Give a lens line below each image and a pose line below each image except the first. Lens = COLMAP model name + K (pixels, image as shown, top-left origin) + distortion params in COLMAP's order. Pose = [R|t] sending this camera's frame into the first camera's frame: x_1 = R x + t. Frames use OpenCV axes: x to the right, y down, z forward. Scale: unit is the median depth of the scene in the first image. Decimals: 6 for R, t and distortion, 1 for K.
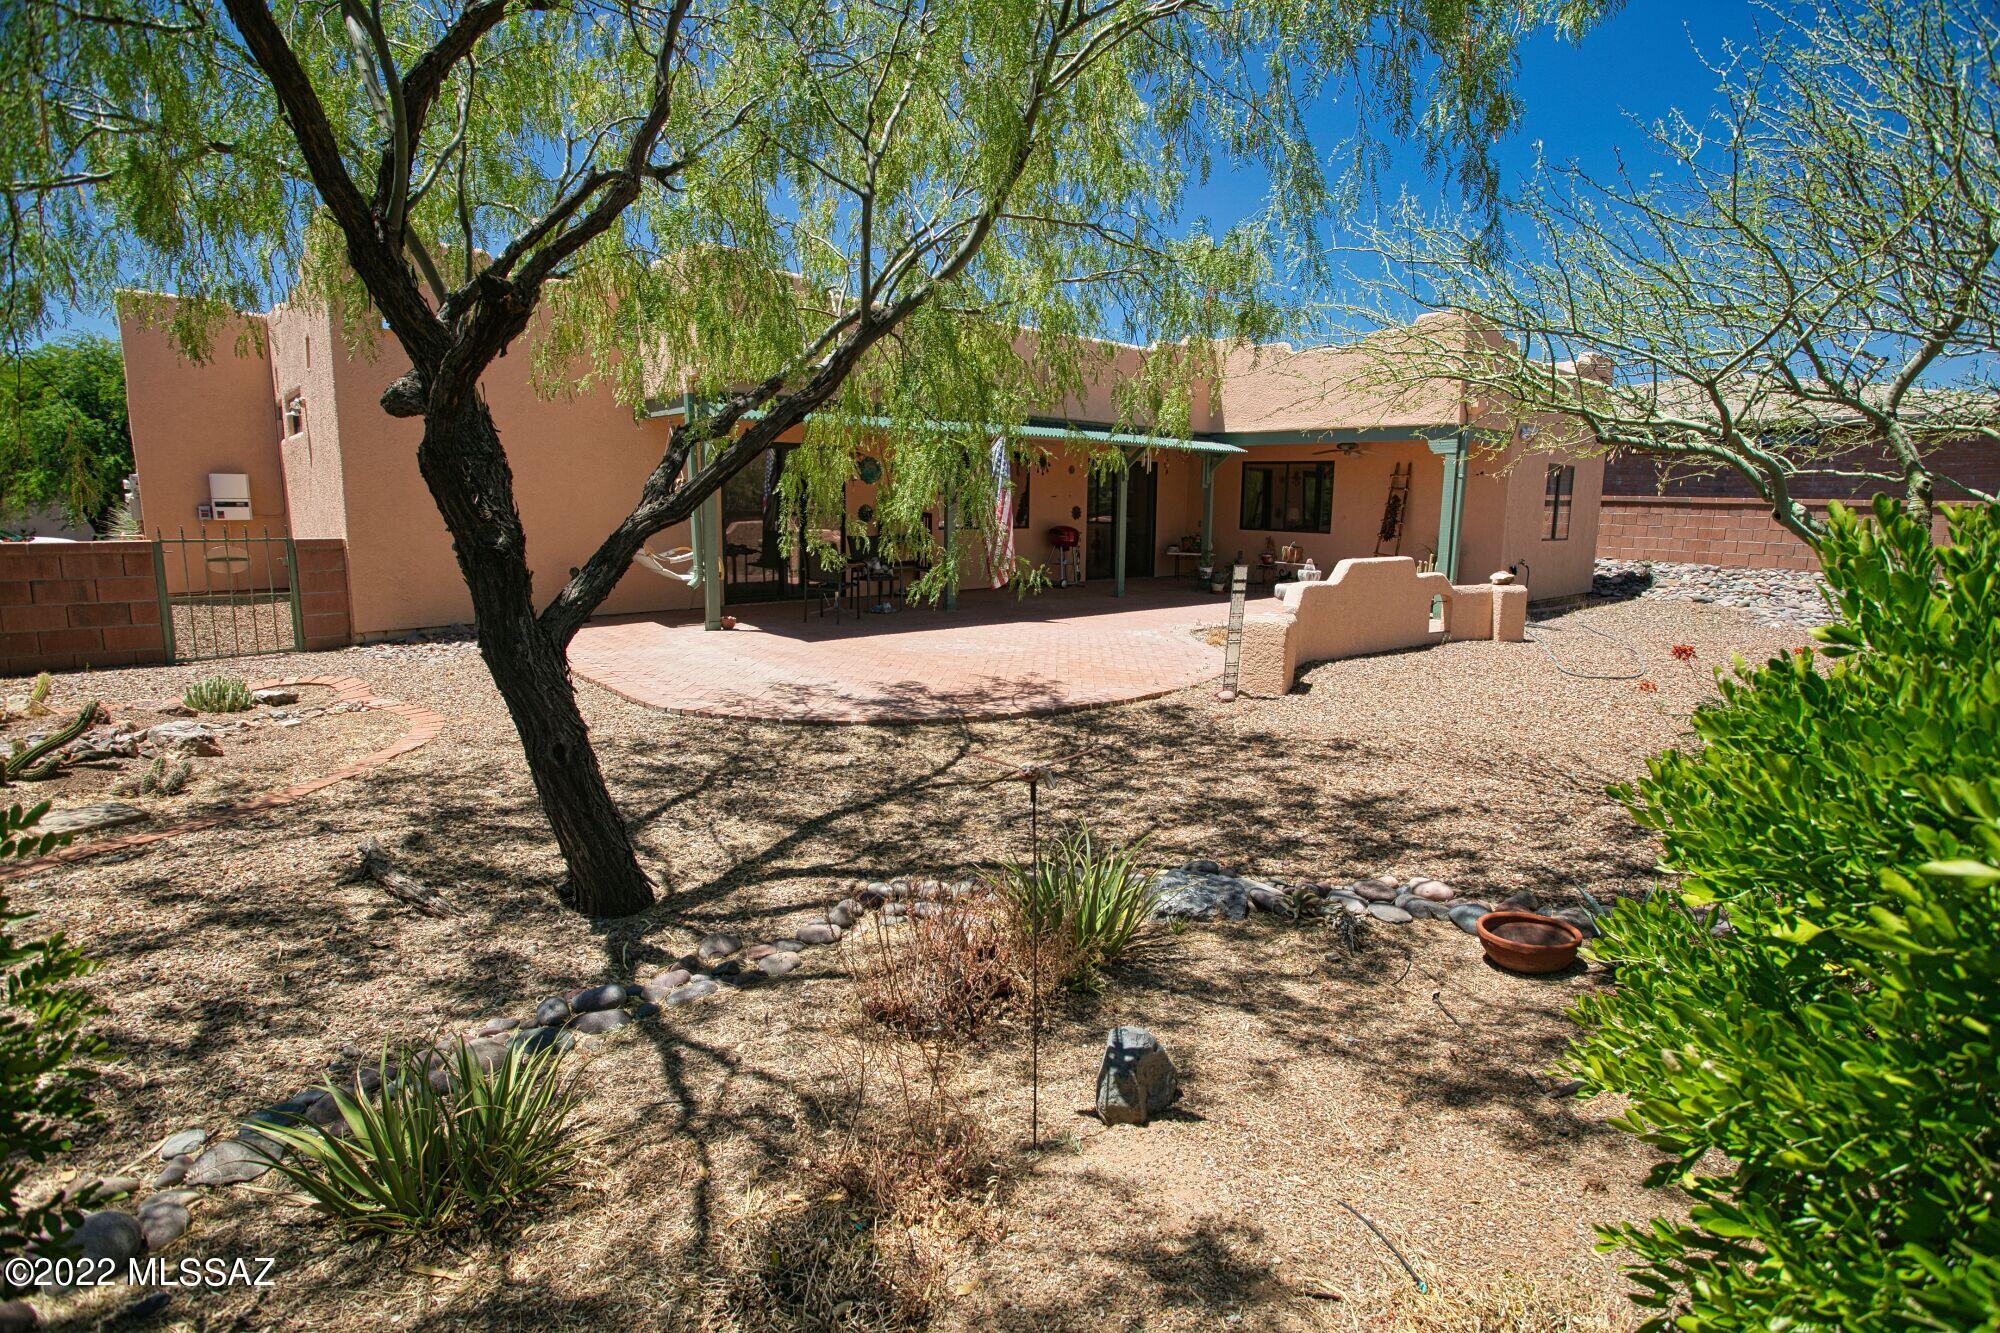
lens RADIAL K [[989.0, 0, 1000.0], [0, 989.0, 666.5], [0, 0, 1]] dist [-0.070677, 0.030965]
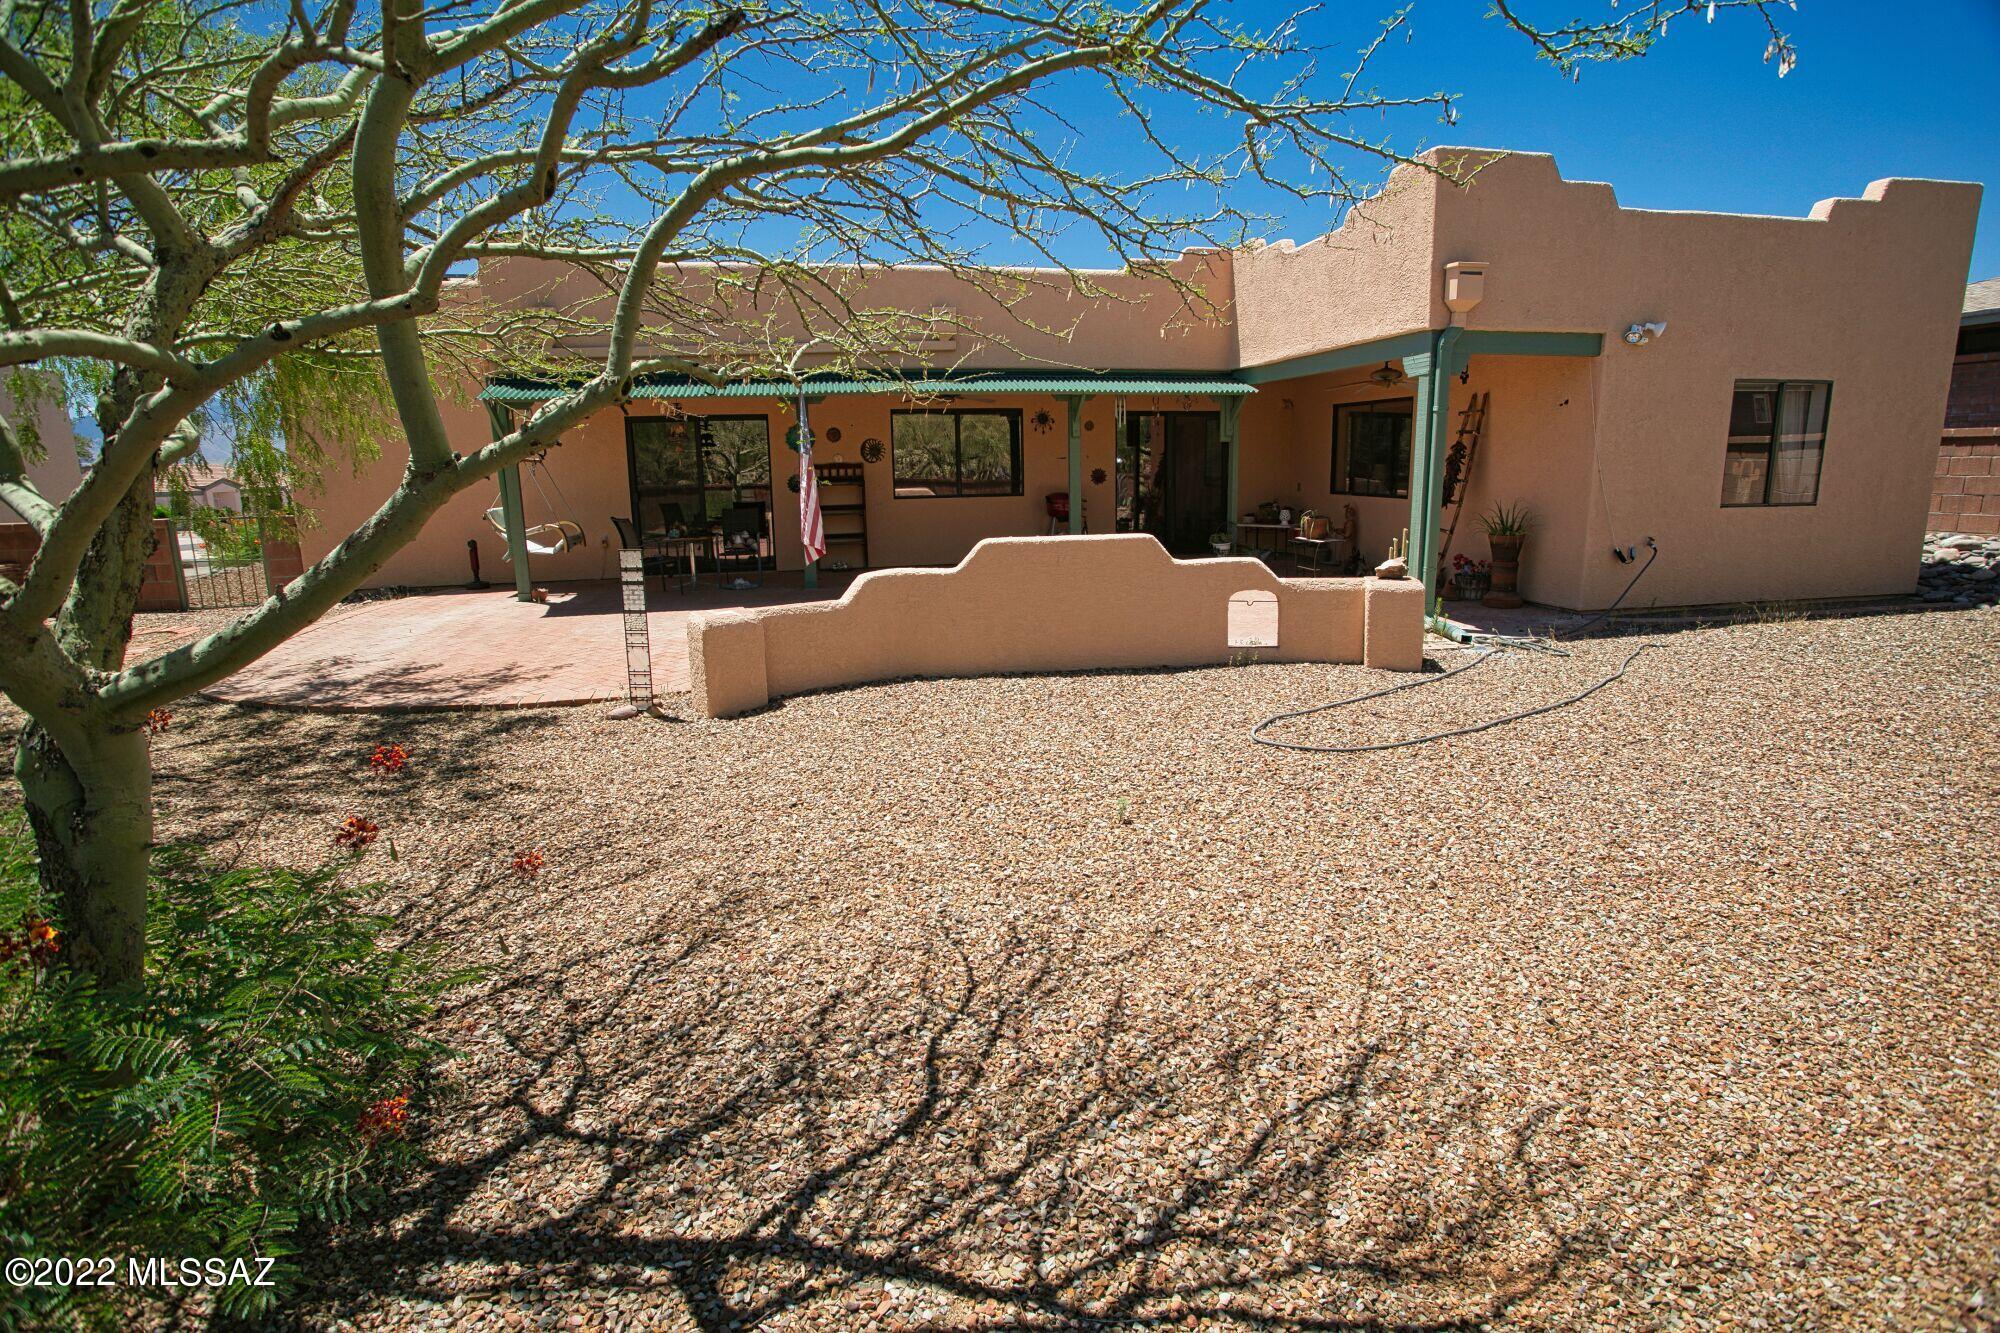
lens RADIAL K [[989.0, 0, 1000.0], [0, 989.0, 666.5], [0, 0, 1]] dist [-0.070677, 0.030965]
pose [[0.860432, 0.075955, -0.503872, 0.518566], [-0.057273, 0.996978, 0.052485, -0.038473], [0.506336, -0.016302, 0.862182, 0.266623]]
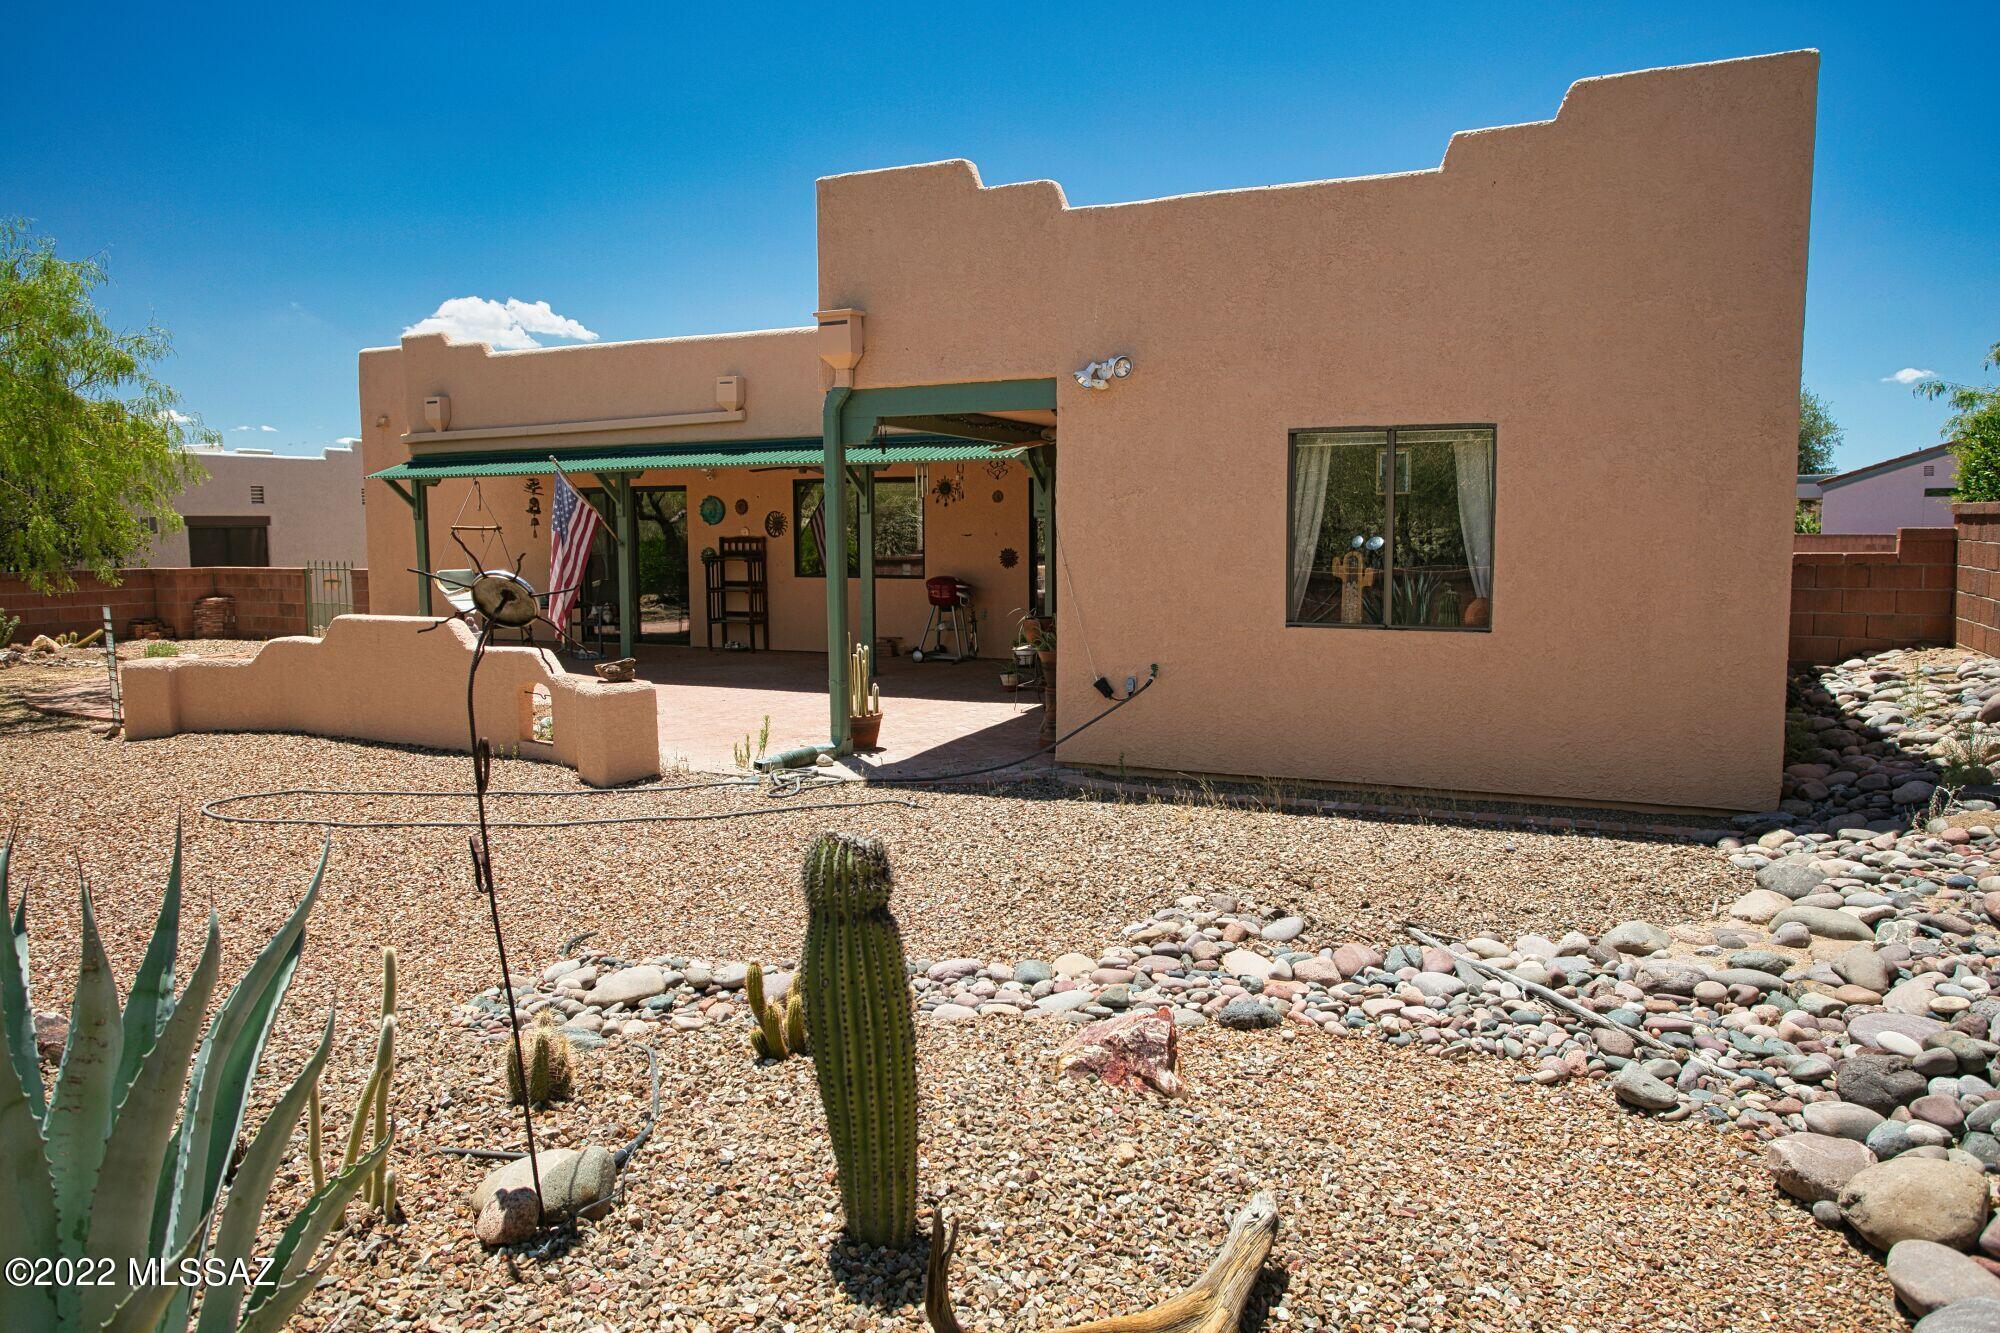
lens RADIAL K [[1344.2, 0, 1000.0], [0, 1344.2, 666.5], [0, 0, 1]] dist [0.000813, 0.000251]
pose [[0.395830, 0.078251, -0.914984, 1.094463], [-0.144527, 0.989255, 0.022079, -0.118226], [0.906880, 0.123500, 0.402886, 0.736805]]
